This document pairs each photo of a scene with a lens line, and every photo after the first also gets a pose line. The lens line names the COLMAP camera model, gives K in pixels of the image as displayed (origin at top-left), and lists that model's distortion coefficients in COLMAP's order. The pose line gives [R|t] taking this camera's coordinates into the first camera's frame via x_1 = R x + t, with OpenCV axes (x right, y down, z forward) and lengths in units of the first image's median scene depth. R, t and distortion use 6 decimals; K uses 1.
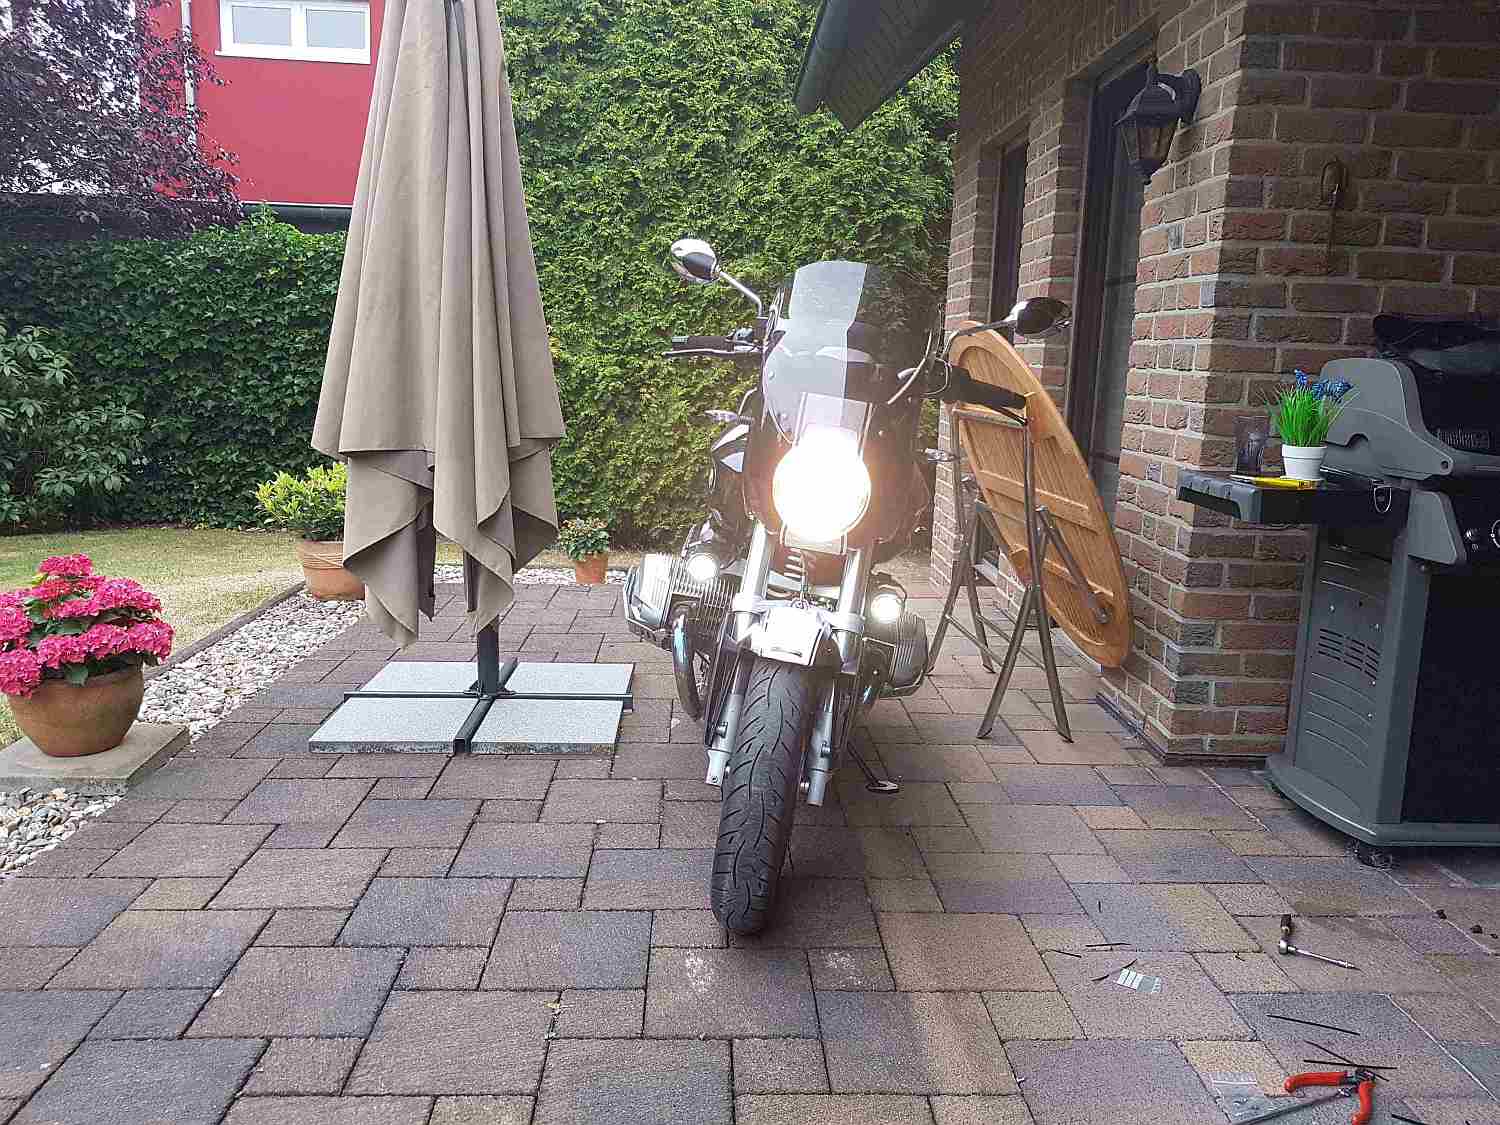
lens RADIAL K [[1136.6, 0, 720.8], [0, 1136.6, 536.6], [0, 0, 1]] dist [0.028498, -0.065890]
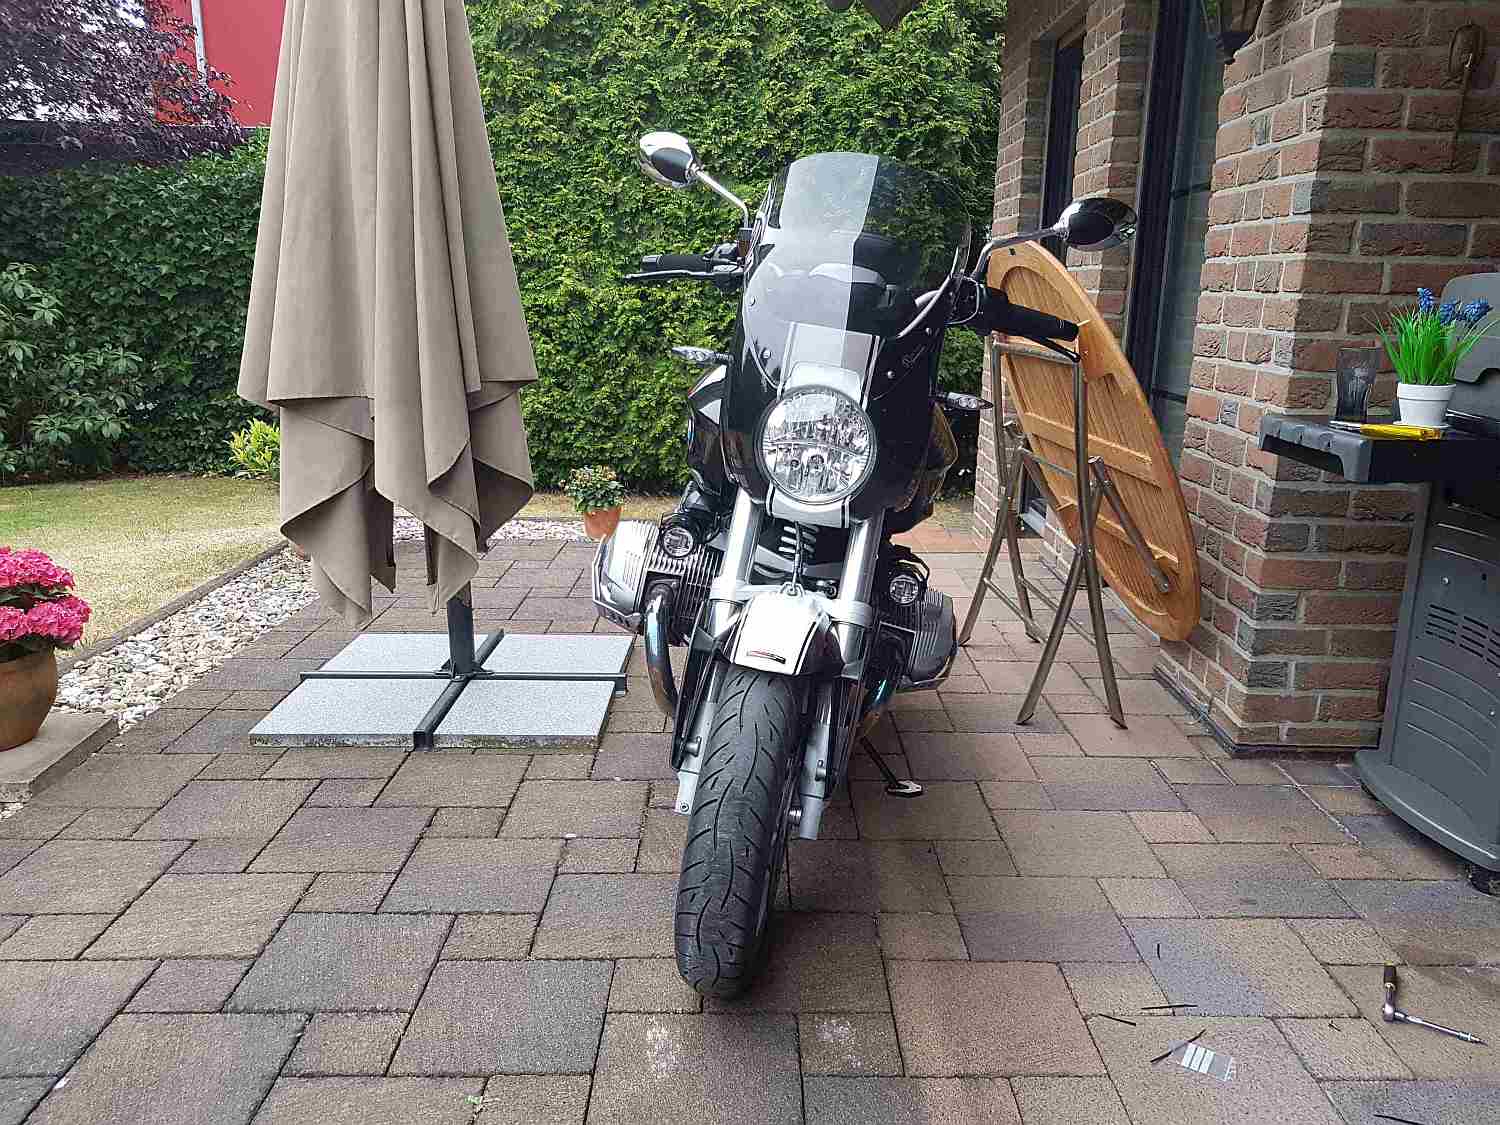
lens RADIAL K [[1135.9, 0, 750.0], [0, 1135.9, 562.5], [0, 0, 1]] dist [0.004487, -0.009573]
pose [[0.999798, -0.006817, -0.018894, 0.040454], [0.008271, 0.996921, 0.077972, -0.016550], [0.018304, -0.078112, 0.996777, 0.147207]]
